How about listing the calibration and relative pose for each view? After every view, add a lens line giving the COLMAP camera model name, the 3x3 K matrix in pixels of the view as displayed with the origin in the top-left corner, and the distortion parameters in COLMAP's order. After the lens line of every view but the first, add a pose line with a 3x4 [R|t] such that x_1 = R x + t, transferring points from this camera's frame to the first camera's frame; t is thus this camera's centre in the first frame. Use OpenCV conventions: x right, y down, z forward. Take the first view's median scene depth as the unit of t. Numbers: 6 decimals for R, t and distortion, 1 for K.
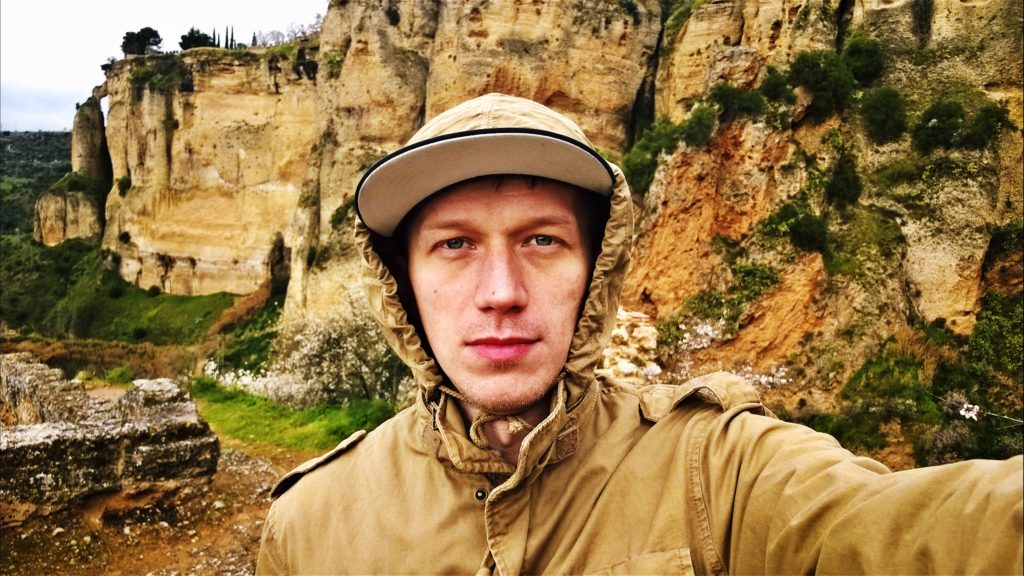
lens RADIAL K [[779.2, 0, 503.1], [0, 779.2, 311.0], [0, 0, 1]] dist [0.006179, -0.019258]
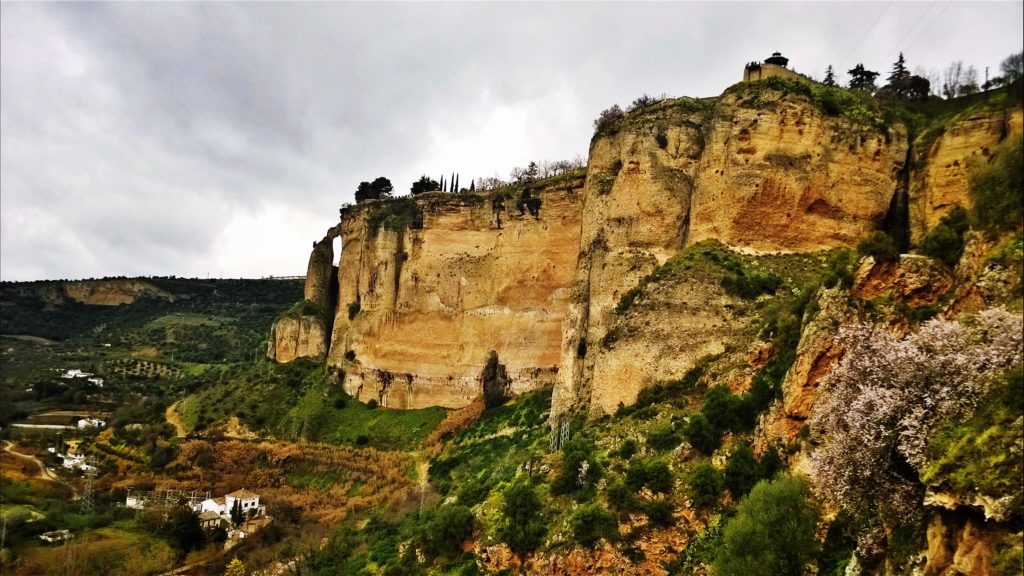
lens RADIAL K [[779.2, 0, 497.6], [0, 779.2, 302.7], [0, 0, 1]] dist [0.006179, -0.019258]
pose [[0.985360, 0.012637, -0.170020, -0.256646], [-0.048732, 0.976520, -0.209844, 0.156981], [0.163376, 0.215058, 0.962839, -0.147690]]
